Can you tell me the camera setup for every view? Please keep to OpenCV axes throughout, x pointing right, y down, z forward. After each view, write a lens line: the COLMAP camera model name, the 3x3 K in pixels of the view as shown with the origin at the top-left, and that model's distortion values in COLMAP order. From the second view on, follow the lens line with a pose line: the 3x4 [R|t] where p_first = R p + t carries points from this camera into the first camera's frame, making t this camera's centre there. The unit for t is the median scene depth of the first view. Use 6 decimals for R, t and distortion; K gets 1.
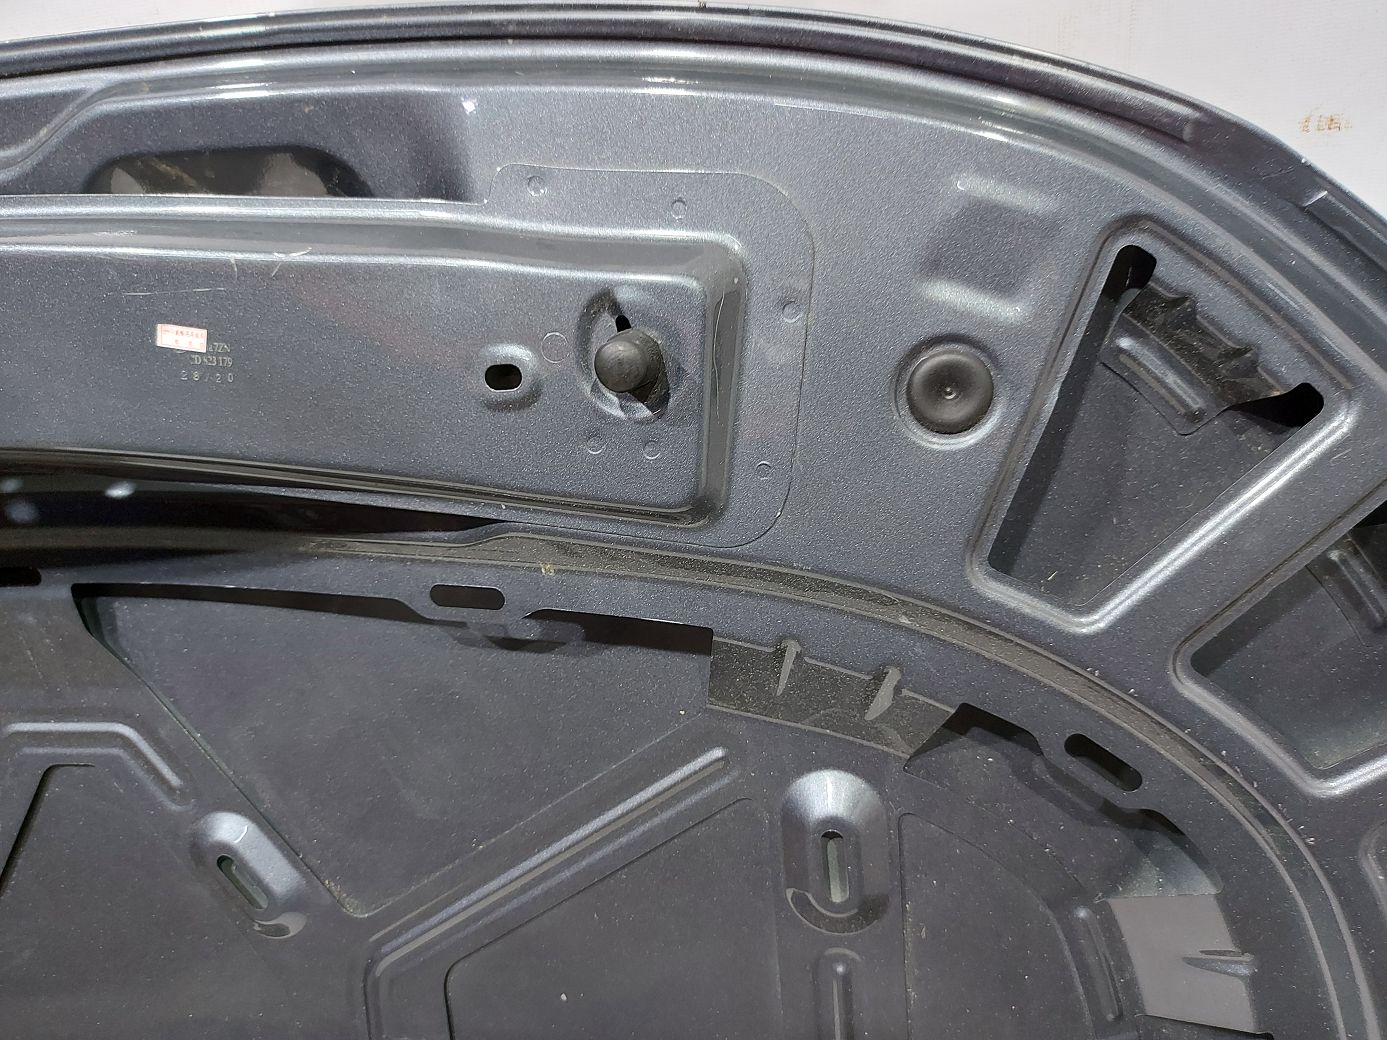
lens RADIAL K [[1034.9, 0, 692.6], [0, 1034.9, 525.1], [0, 0, 1]] dist [0.005045, -0.002471]
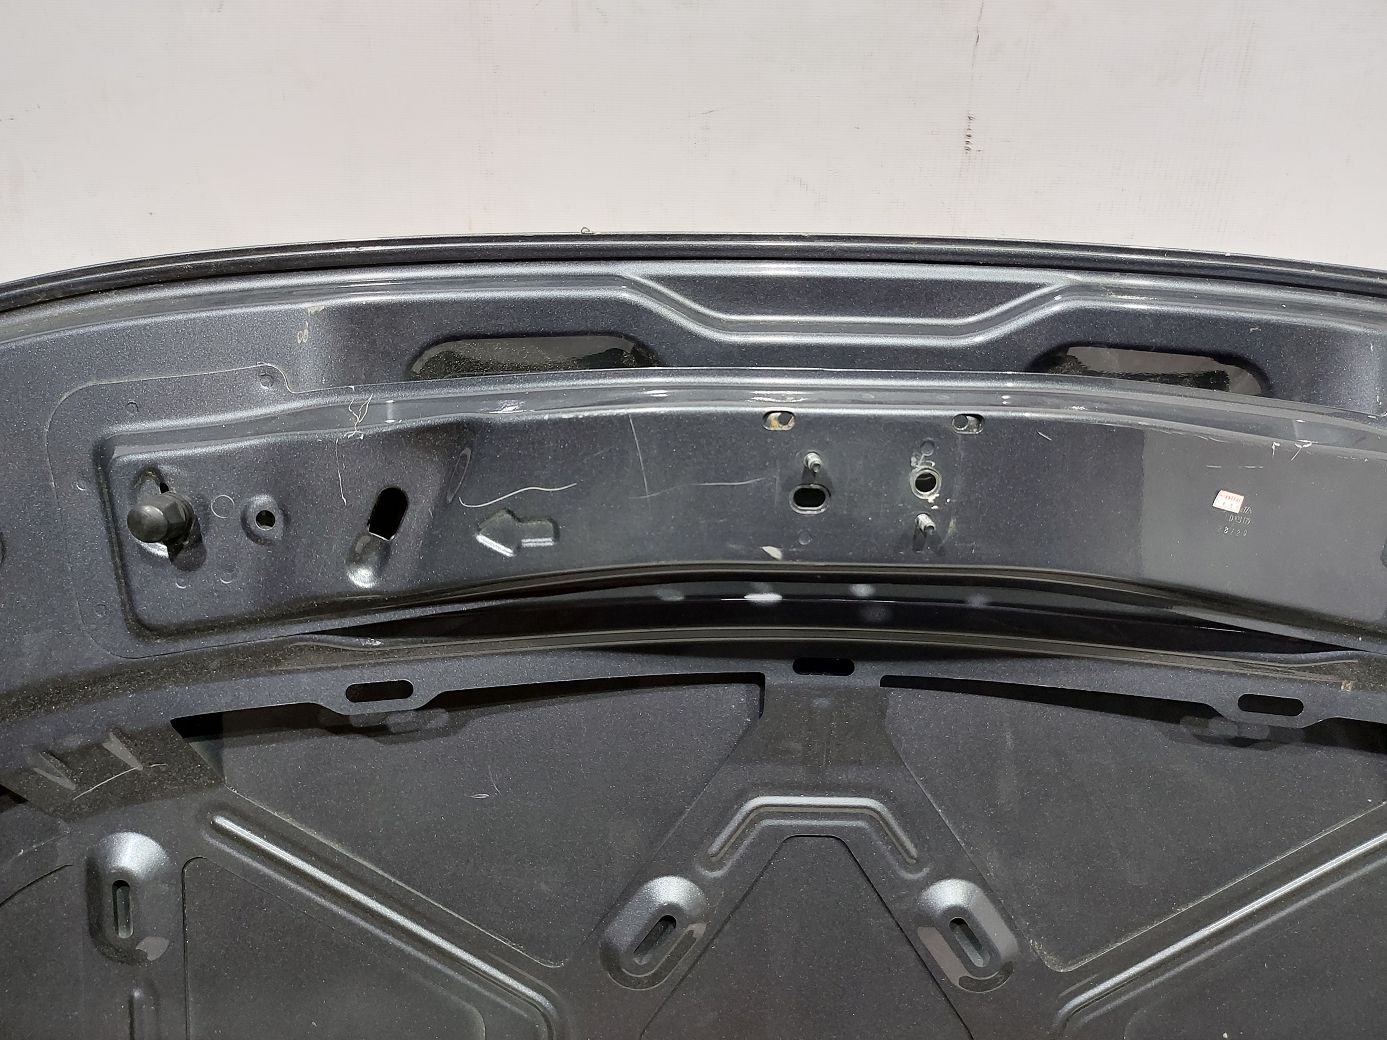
lens RADIAL K [[1034.9, 0, 692.6], [0, 1034.9, 525.1], [0, 0, 1]] dist [0.005045, -0.002471]
pose [[0.978635, 0.073449, 0.192038, -1.300574], [-0.058781, 0.994979, -0.081002, -0.005795], [-0.197024, 0.067983, 0.978039, -0.127561]]
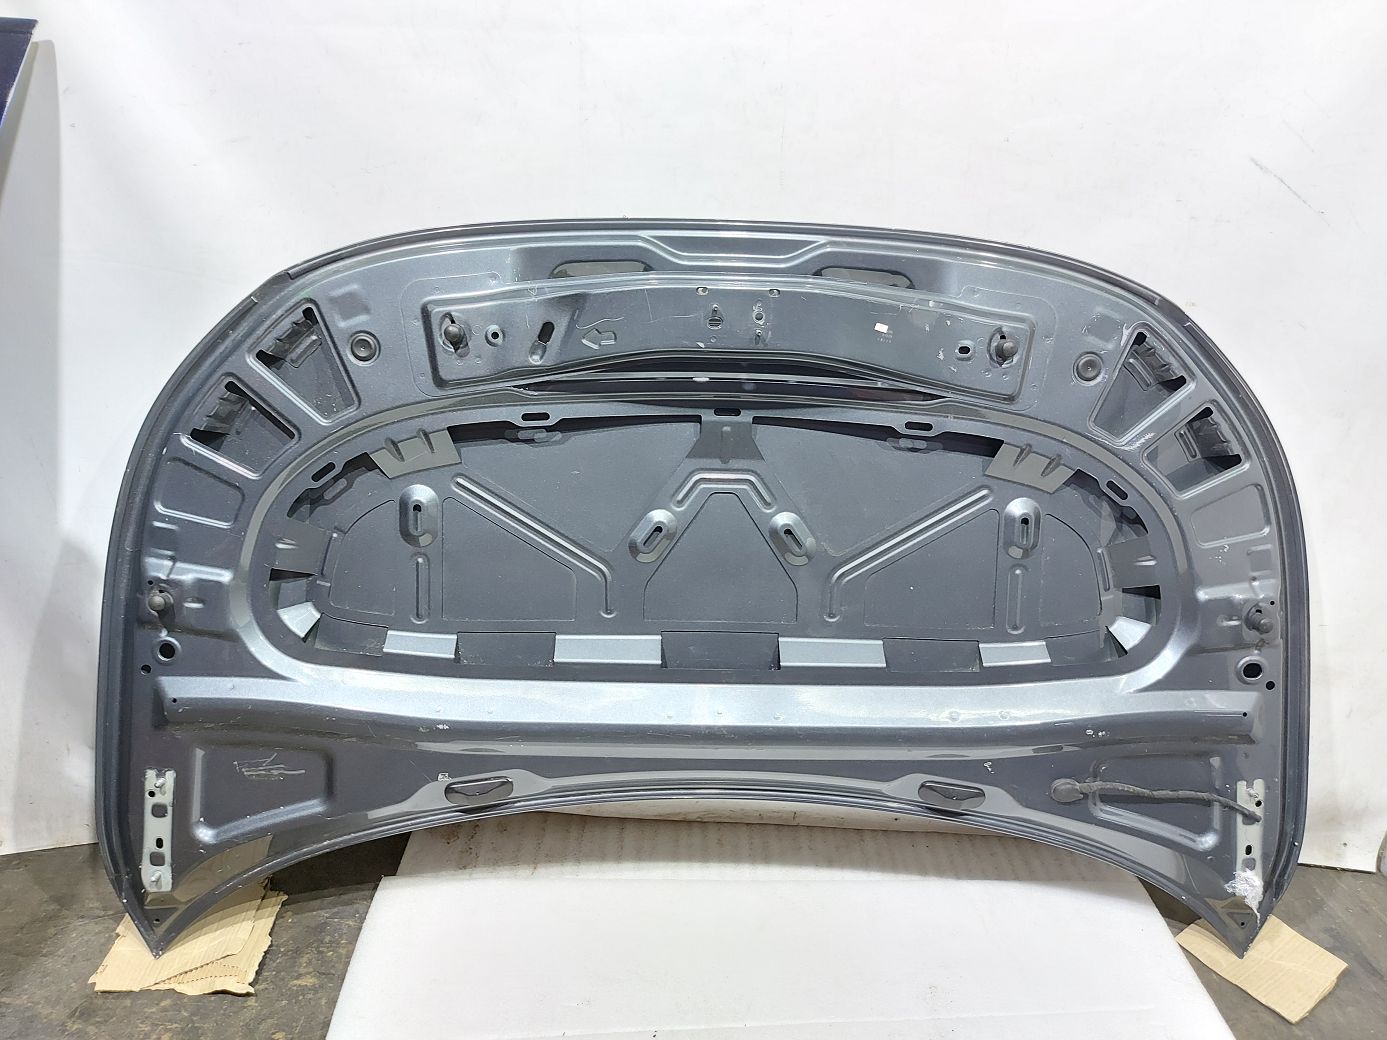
lens RADIAL K [[1034.9, 0, 692.6], [0, 1034.9, 525.1], [0, 0, 1]] dist [0.005045, -0.002471]
pose [[0.972535, 0.065566, 0.223330, -1.641588], [-0.056557, 0.997316, -0.046509, 0.579058], [-0.225780, 0.032601, 0.973633, -1.879183]]
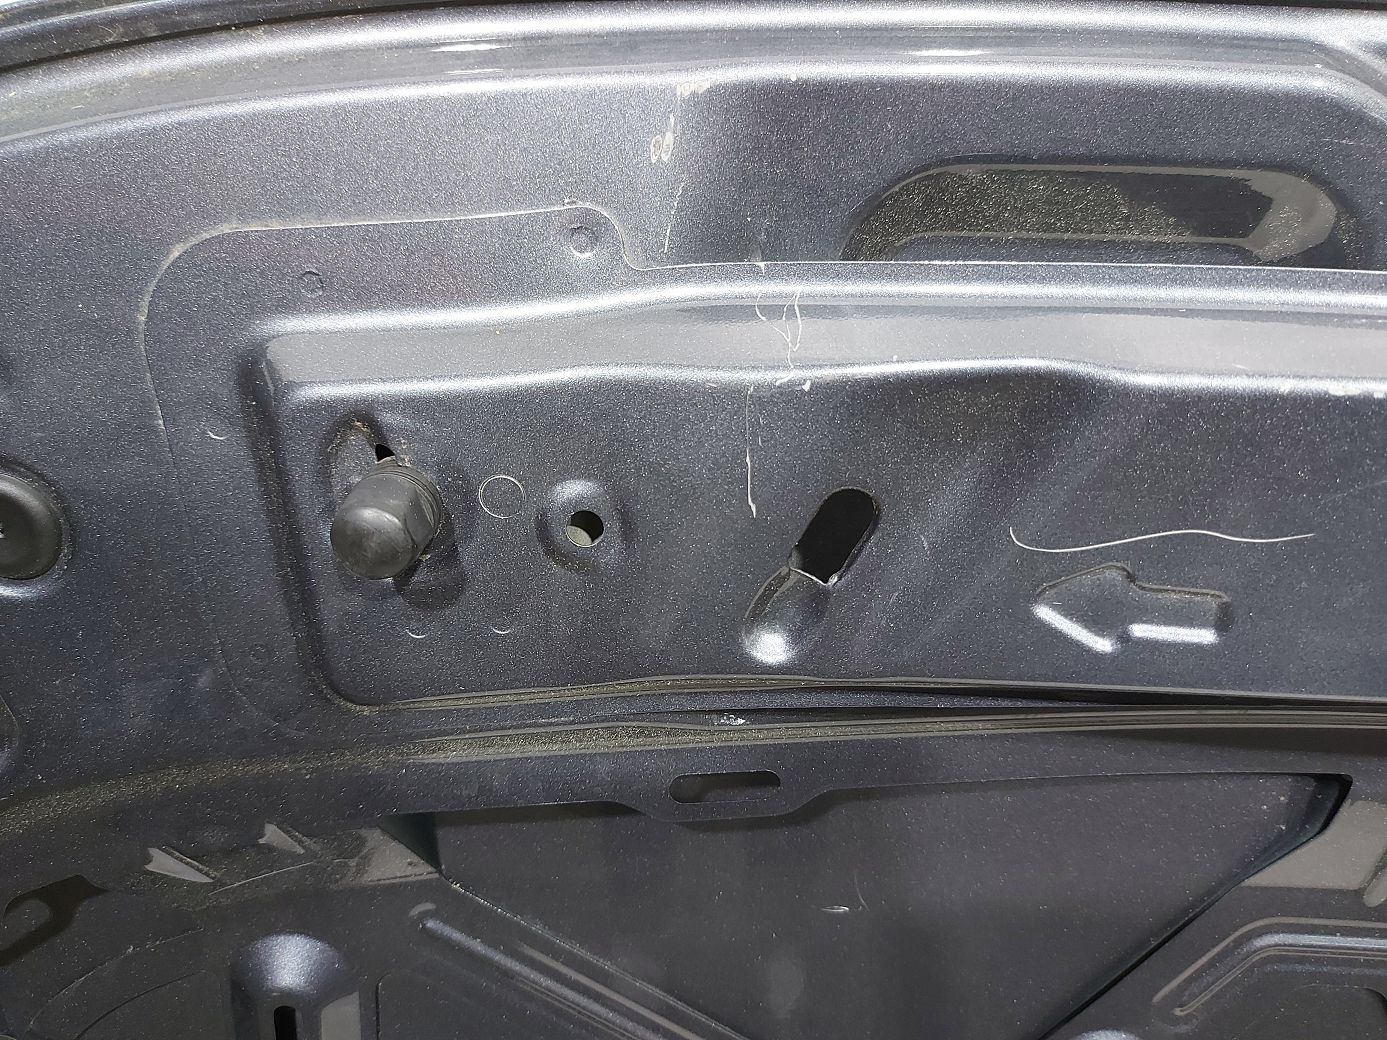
lens RADIAL K [[1080.7, 0, 693.5], [0, 1080.7, 520.0], [0, 0, 1]] dist [-0.010789, -0.007111]
pose [[0.977559, 0.079771, 0.194975, -1.627547], [-0.109996, 0.982630, 0.149463, -0.192249], [-0.179666, -0.167555, 0.969353, 0.537861]]
